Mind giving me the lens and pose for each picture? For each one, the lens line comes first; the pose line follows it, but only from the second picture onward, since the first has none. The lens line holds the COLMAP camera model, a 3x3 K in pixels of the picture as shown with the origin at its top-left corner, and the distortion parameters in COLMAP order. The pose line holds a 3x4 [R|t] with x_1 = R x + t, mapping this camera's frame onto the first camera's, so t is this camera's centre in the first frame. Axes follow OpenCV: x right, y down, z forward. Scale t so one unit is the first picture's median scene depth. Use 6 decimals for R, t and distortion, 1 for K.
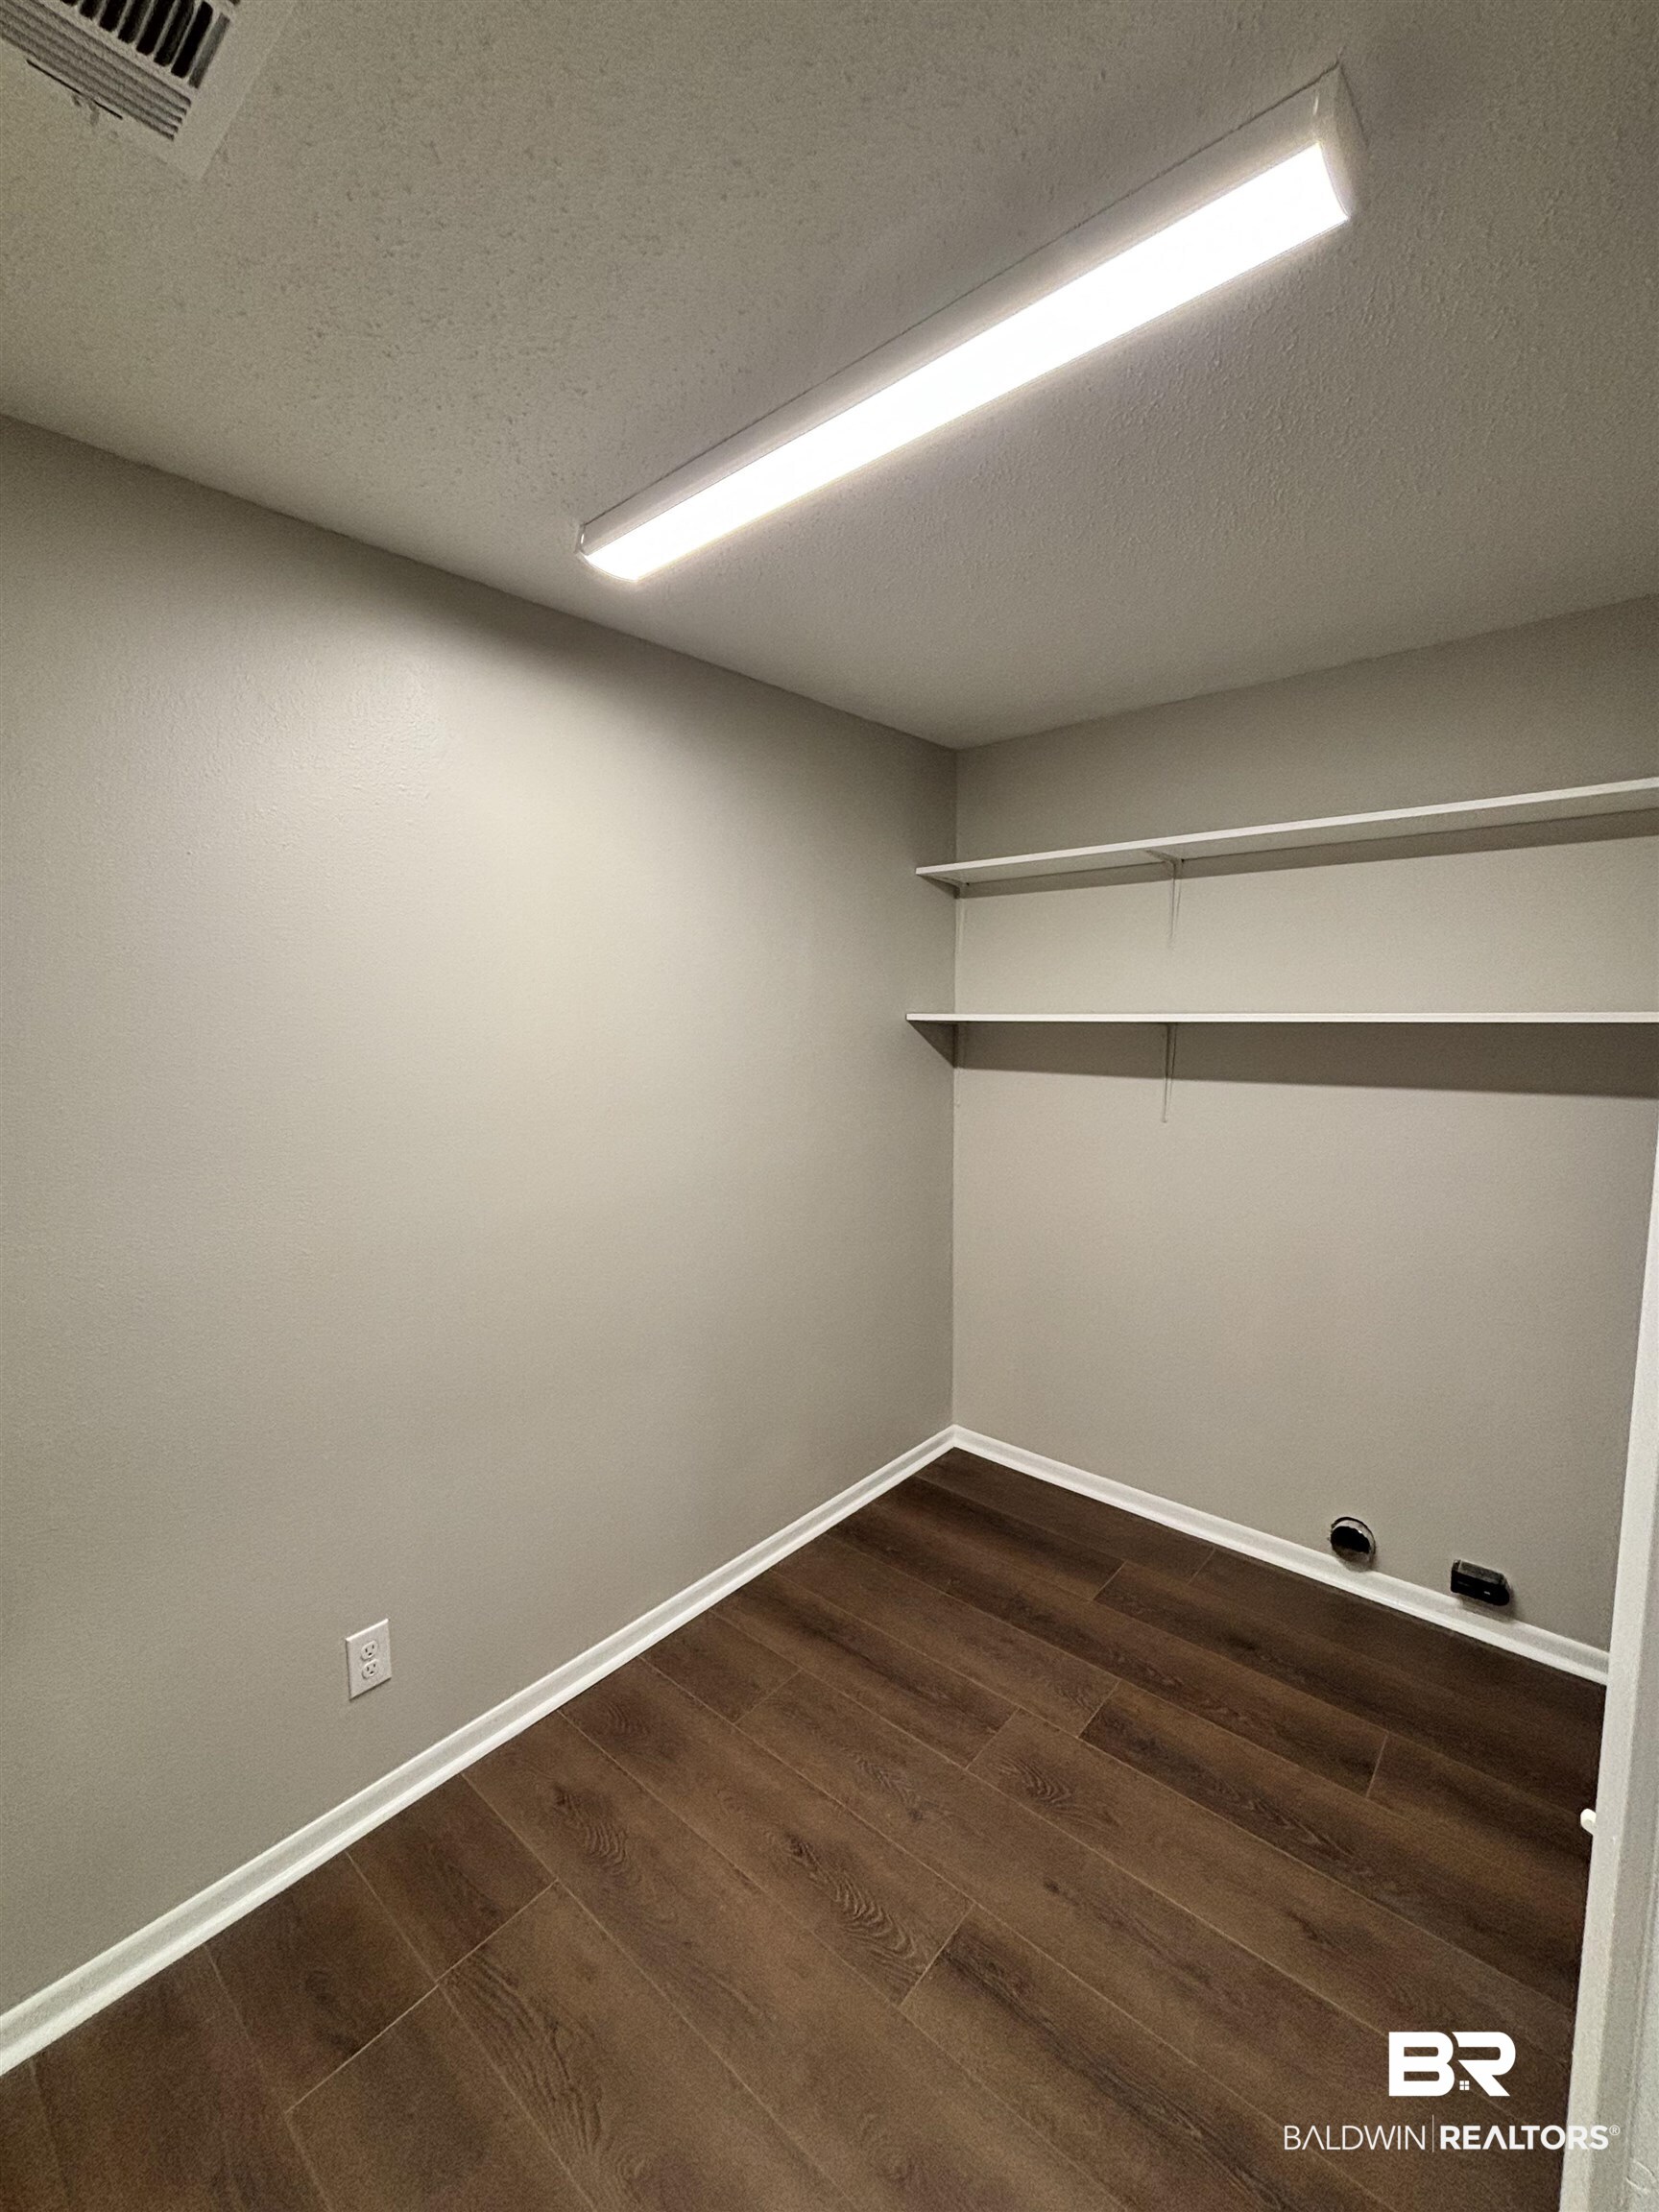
lens RADIAL K [[880.6, 0, 829.5], [0, 880.6, 1106.0], [0, 0, 1]] dist [-0.037828, 0.017248]
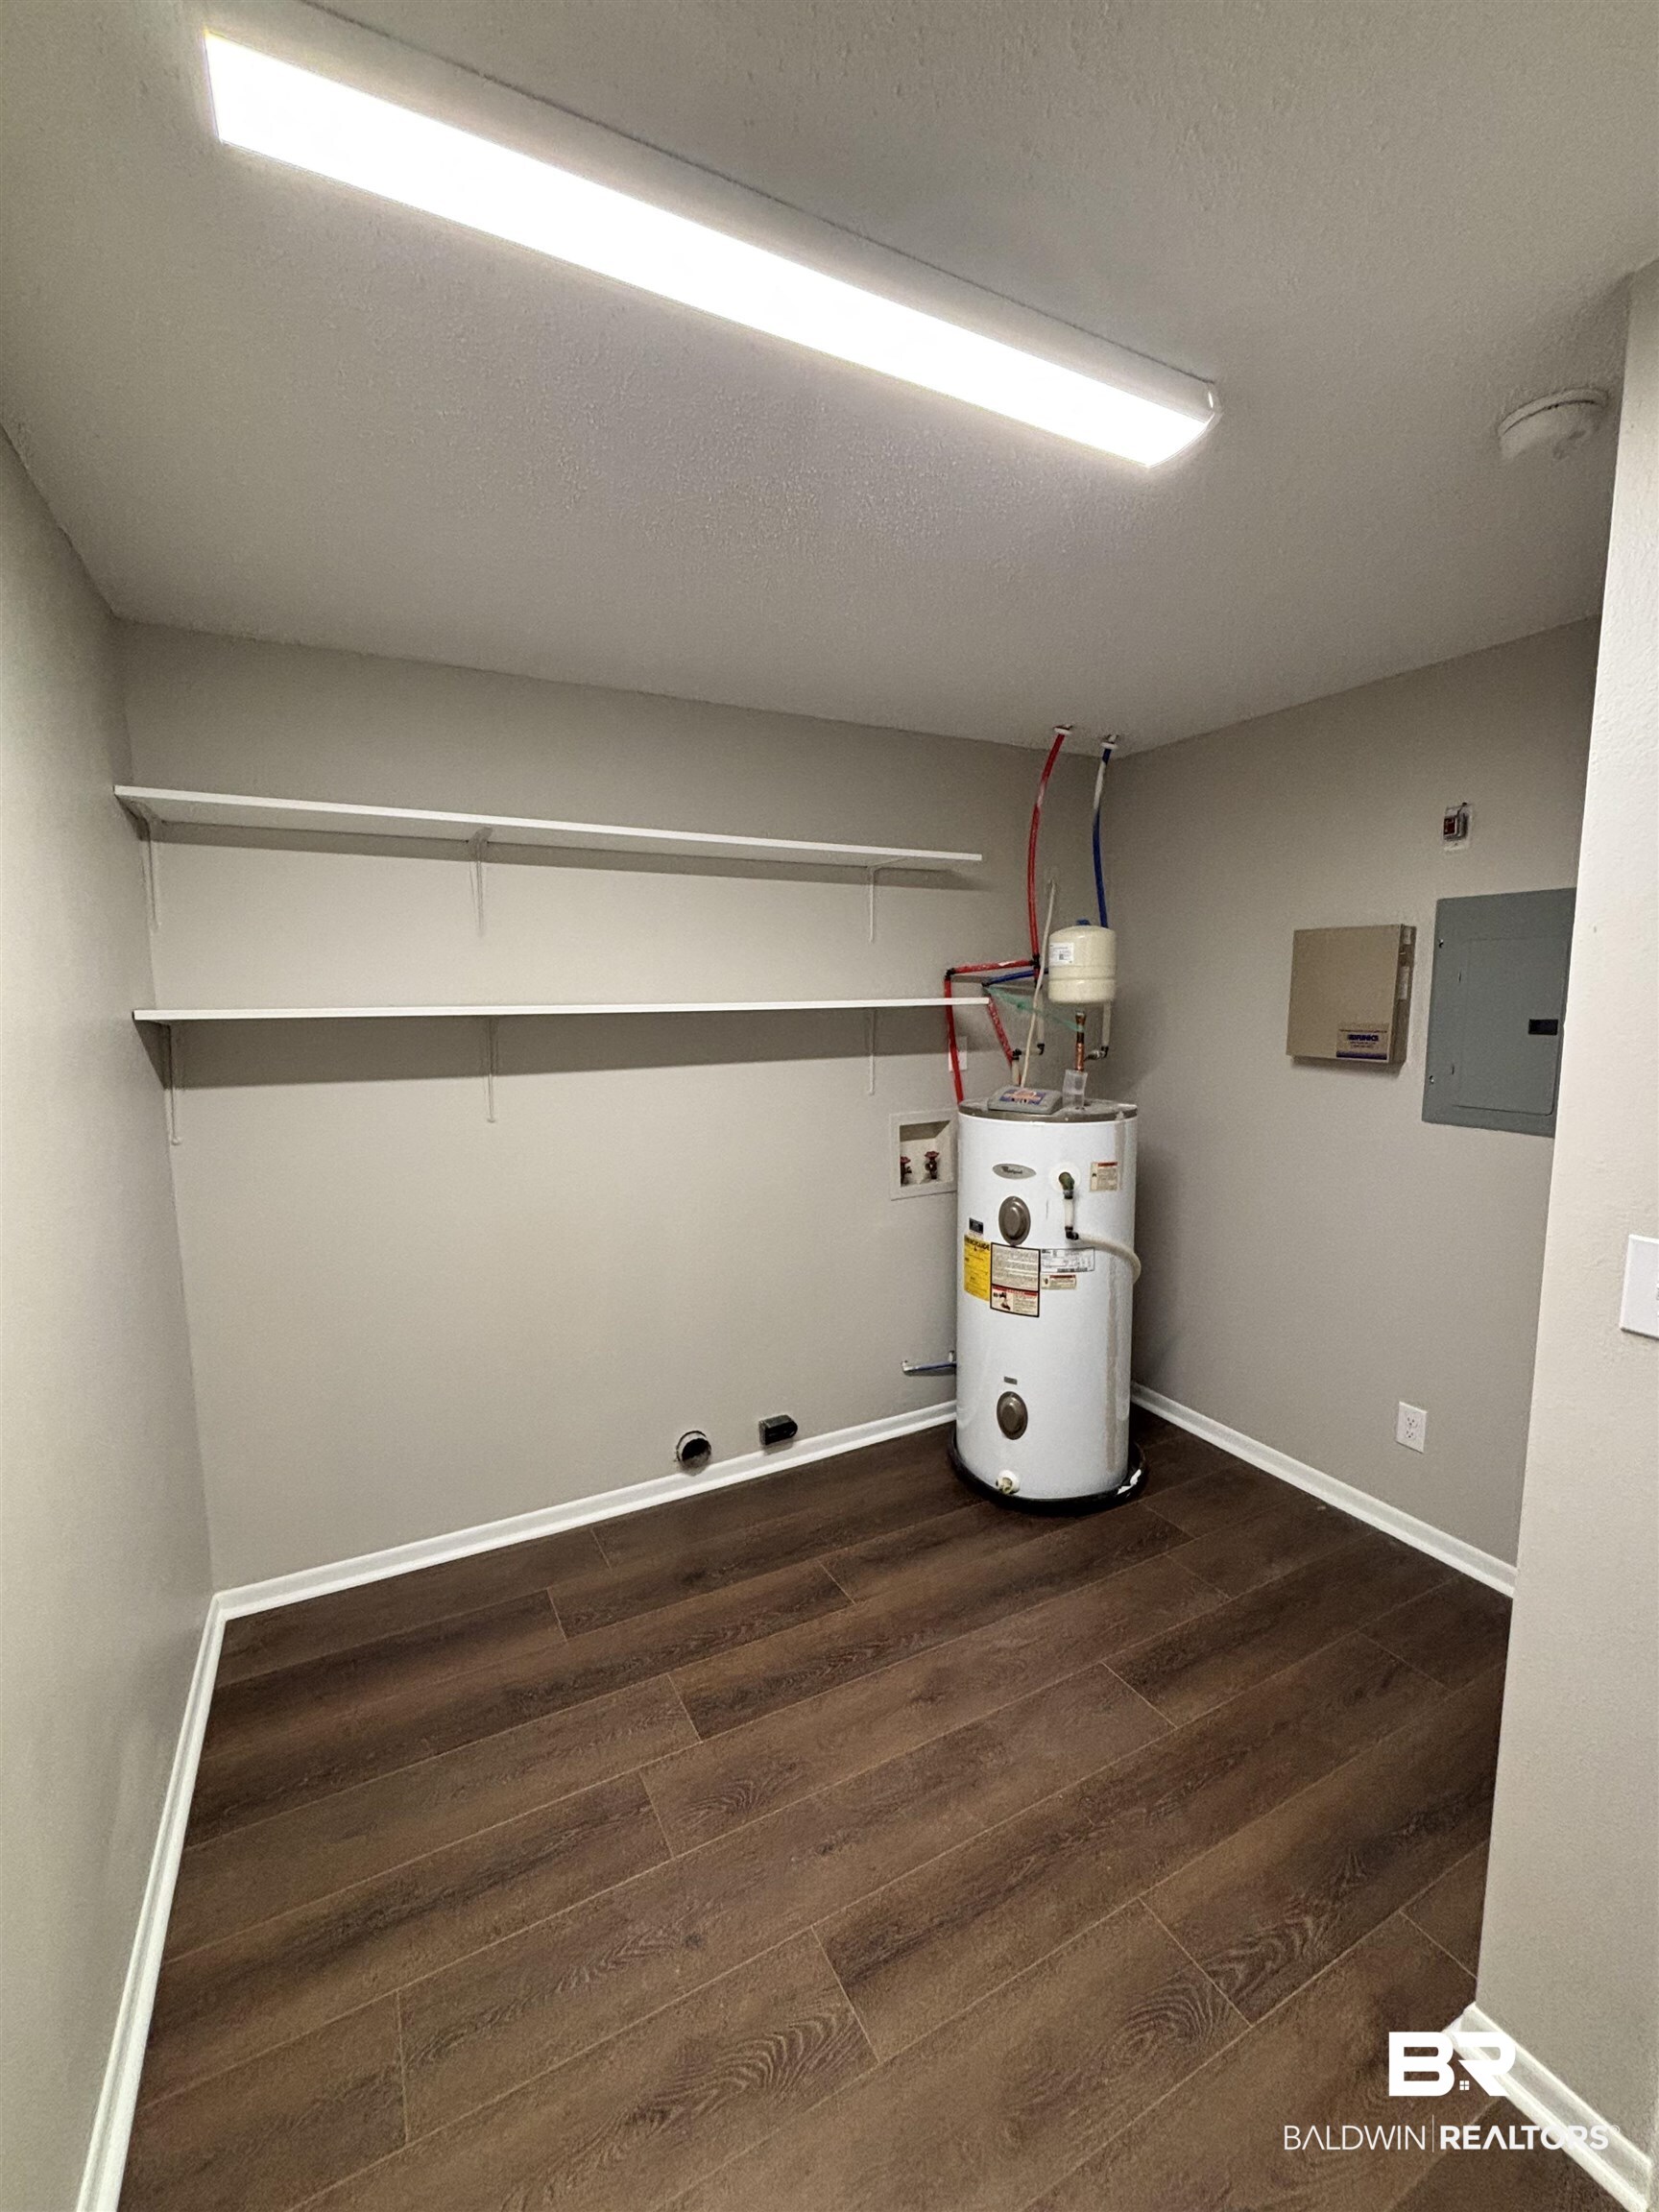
lens RADIAL K [[888.7, 0, 829.5], [0, 888.7, 1106.0], [0, 0, 1]] dist [0.001145, -0.000543]
pose [[0.382982, -0.109333, 0.917263, -0.453936], [0.108199, 0.991445, 0.072999, -0.037054], [-0.917397, 0.071289, 0.391536, 0.381846]]
